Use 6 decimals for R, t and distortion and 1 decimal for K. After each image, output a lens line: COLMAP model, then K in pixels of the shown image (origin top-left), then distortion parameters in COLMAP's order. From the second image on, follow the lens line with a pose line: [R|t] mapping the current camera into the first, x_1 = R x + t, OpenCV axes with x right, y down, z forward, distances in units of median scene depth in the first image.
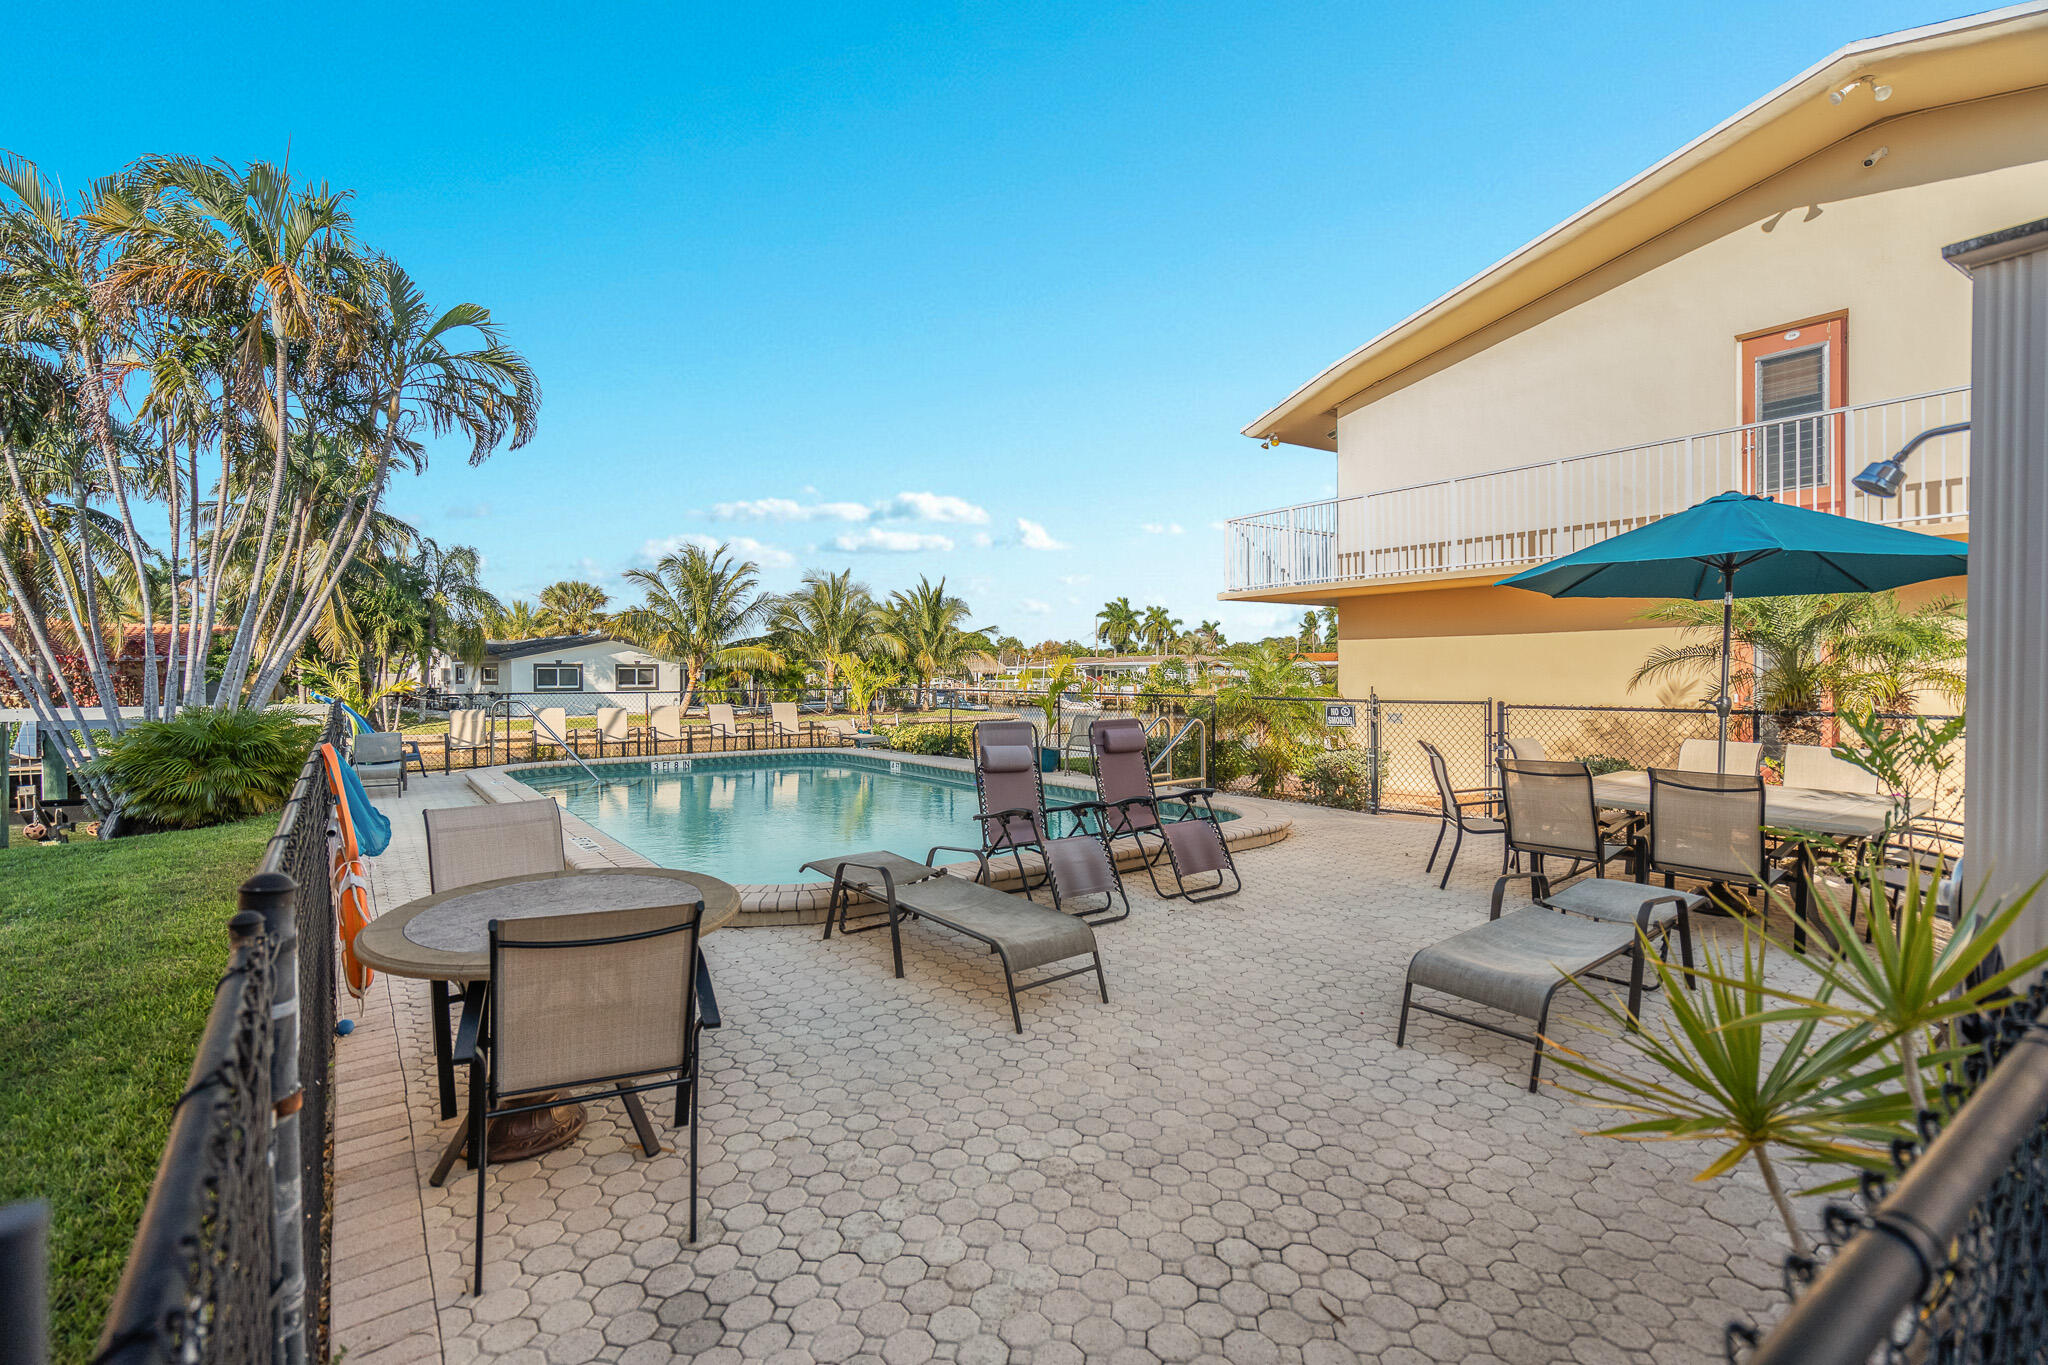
lens RADIAL K [[929.2, 0, 1024.0], [0, 929.2, 682.5], [0, 0, 1]] dist [0.000241, 0.000086]
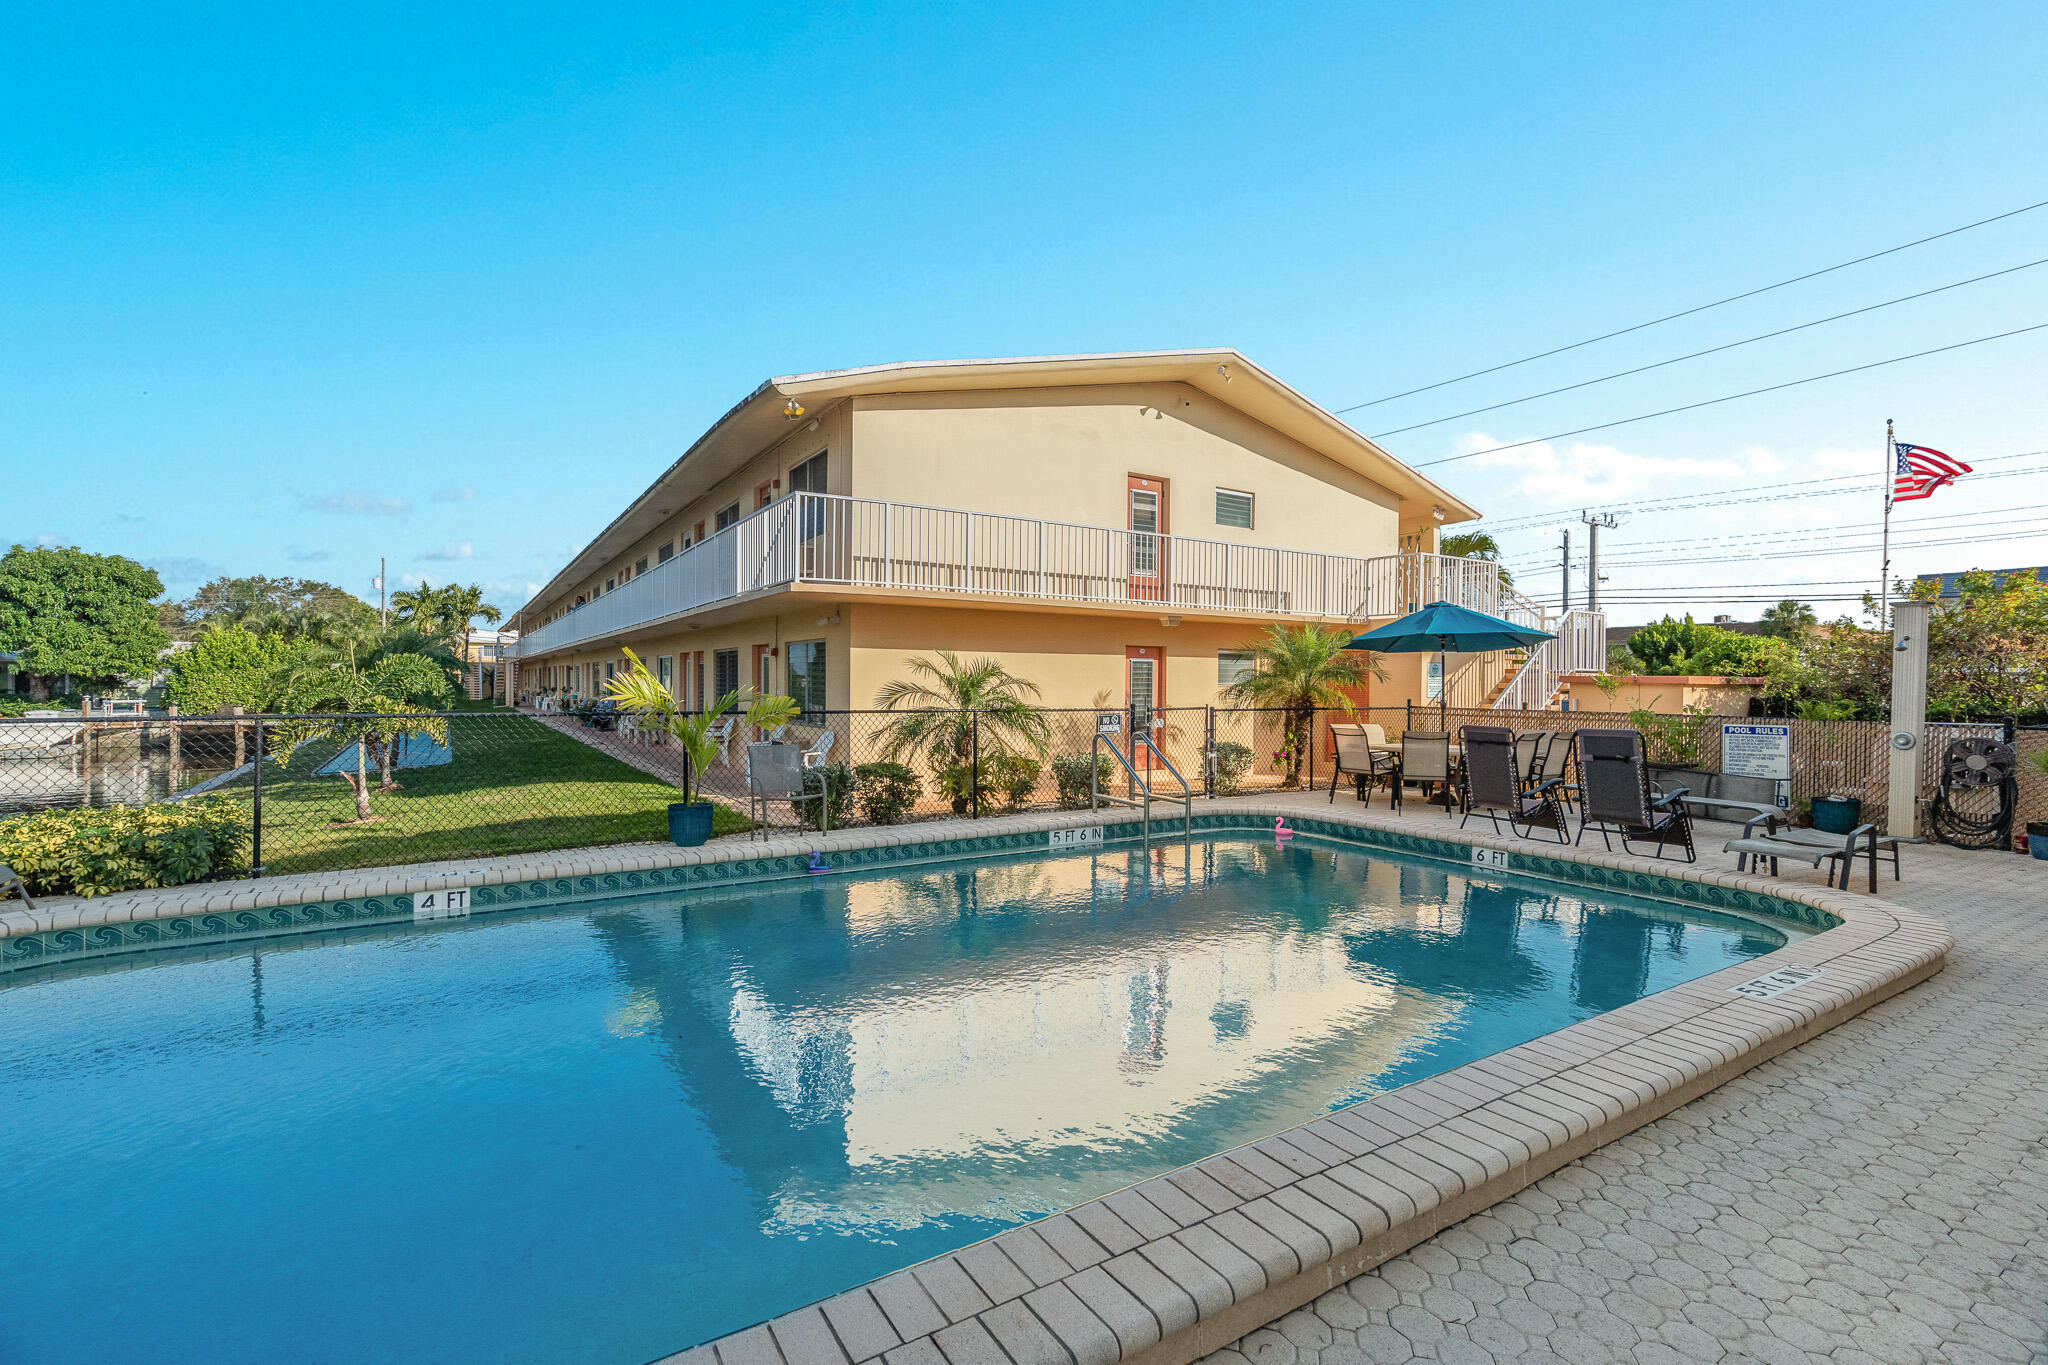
lens RADIAL K [[929.2, 0, 1024.0], [0, 929.2, 682.5], [0, 0, 1]] dist [0.000241, 0.000086]
pose [[0.059906, 0.004707, 0.998193, -0.859769], [0.000610, 0.999989, -0.004752, -0.009323], [-0.998204, 0.000893, 0.059902, 1.144577]]
